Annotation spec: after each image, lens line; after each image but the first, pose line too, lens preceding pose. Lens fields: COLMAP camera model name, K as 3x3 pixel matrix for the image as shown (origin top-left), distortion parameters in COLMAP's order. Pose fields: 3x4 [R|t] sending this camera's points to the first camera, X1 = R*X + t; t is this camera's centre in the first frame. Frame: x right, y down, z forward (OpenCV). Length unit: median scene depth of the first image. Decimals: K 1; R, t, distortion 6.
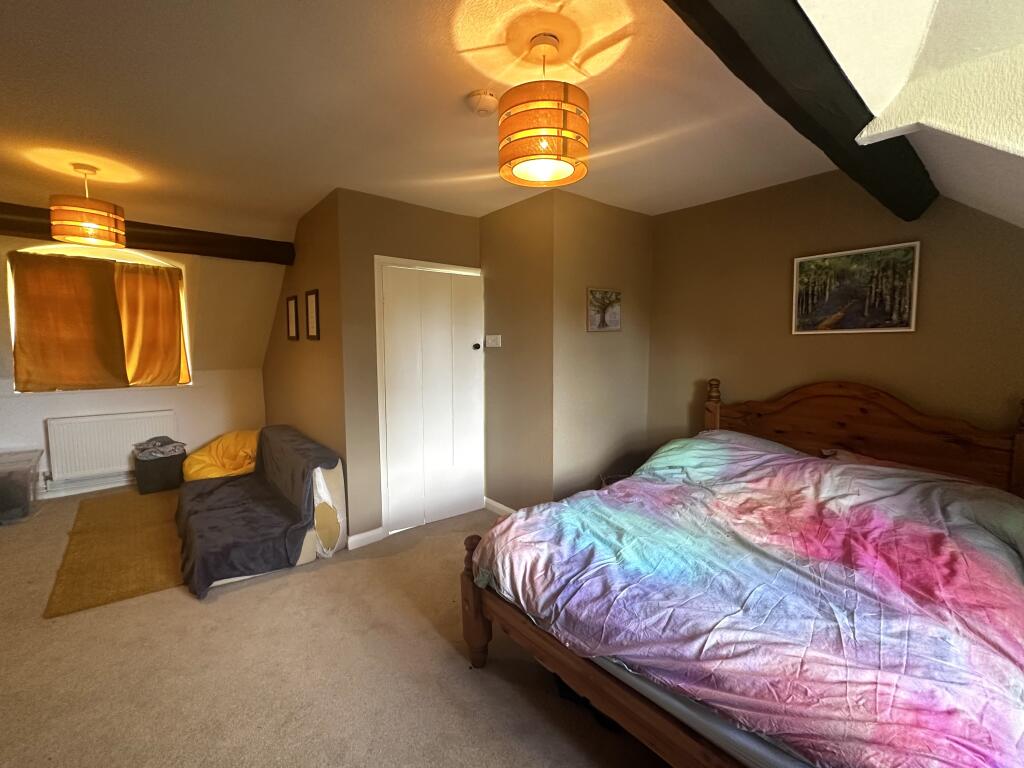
lens RADIAL K [[418.1, 0, 538.3], [0, 418.1, 371.5], [0, 0, 1]] dist [-0.001235, -0.000137]
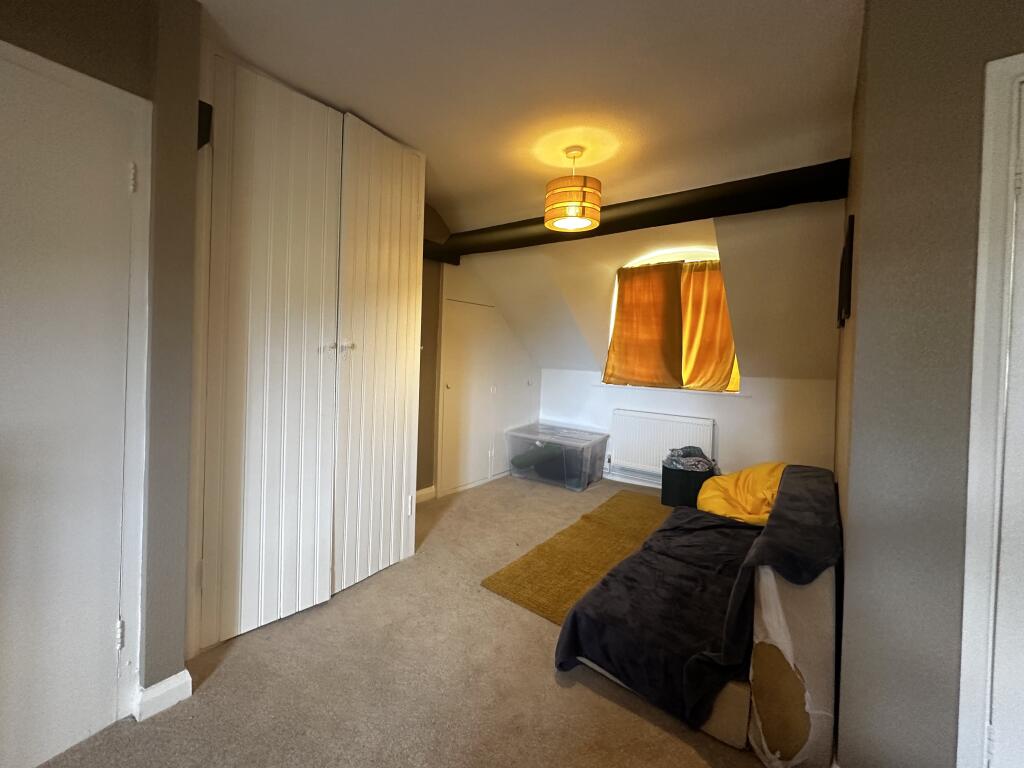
lens RADIAL K [[418.1, 0, 538.3], [0, 418.1, 371.5], [0, 0, 1]] dist [-0.001235, -0.000137]
pose [[0.136709, 0.021339, -0.990381, -0.089556], [-0.092571, 0.995668, 0.008675, 0.024060], [0.986276, 0.090495, 0.138092, 0.665198]]
